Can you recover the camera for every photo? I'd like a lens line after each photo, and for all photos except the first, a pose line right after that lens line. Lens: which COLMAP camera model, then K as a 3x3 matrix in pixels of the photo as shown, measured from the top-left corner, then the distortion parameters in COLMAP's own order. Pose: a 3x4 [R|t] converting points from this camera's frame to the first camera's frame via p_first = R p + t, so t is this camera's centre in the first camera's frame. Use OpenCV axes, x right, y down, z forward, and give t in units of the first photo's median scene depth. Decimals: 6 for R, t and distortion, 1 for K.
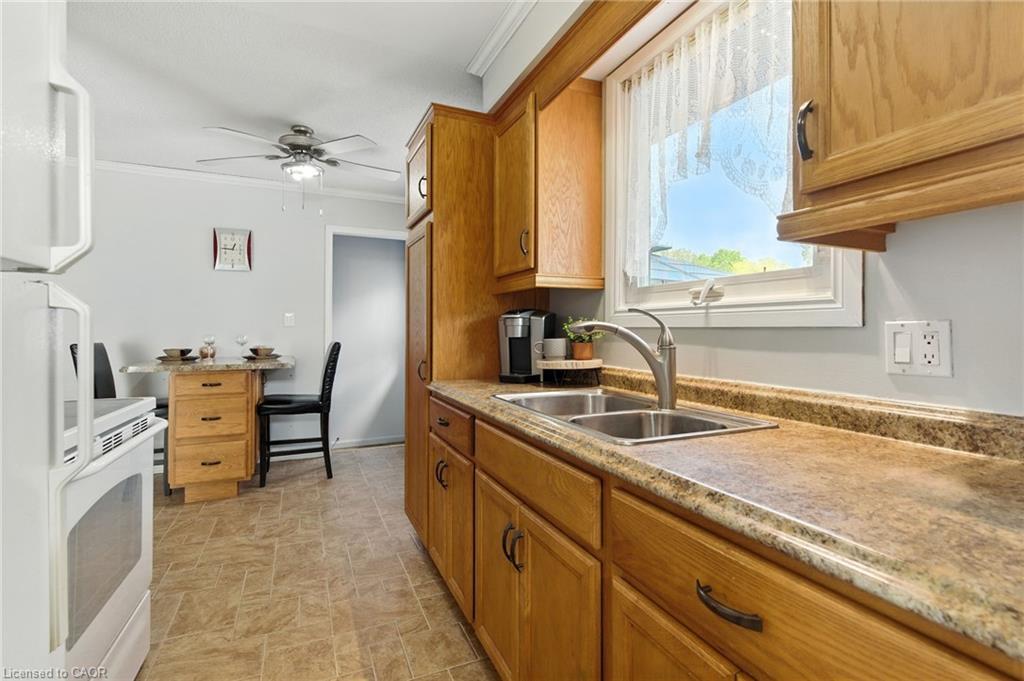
lens RADIAL K [[464.5, 0, 519.3], [0, 464.5, 344.9], [0, 0, 1]] dist [-0.000720, 0.000002]
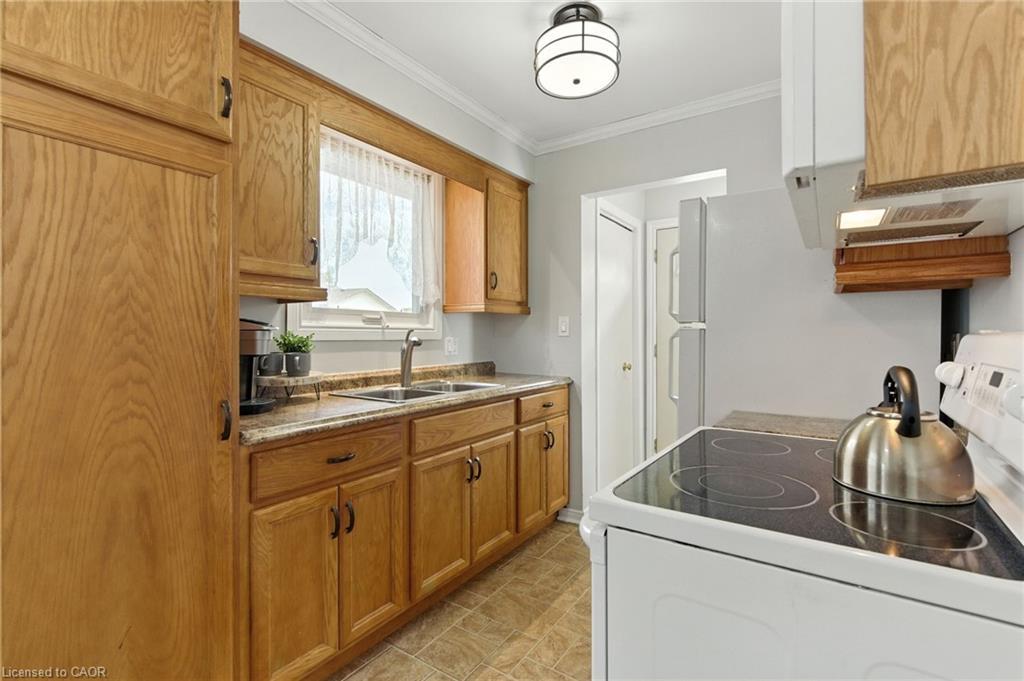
lens RADIAL K [[461.3, 0, 517.7], [0, 461.3, 338.7], [0, 0, 1]] dist [-0.014631, 0.000545]
pose [[-0.545660, -0.004542, 0.837994, -1.229699], [0.001027, 0.999981, 0.006089, -0.041521], [-0.838006, 0.004183, -0.545645, 1.661813]]
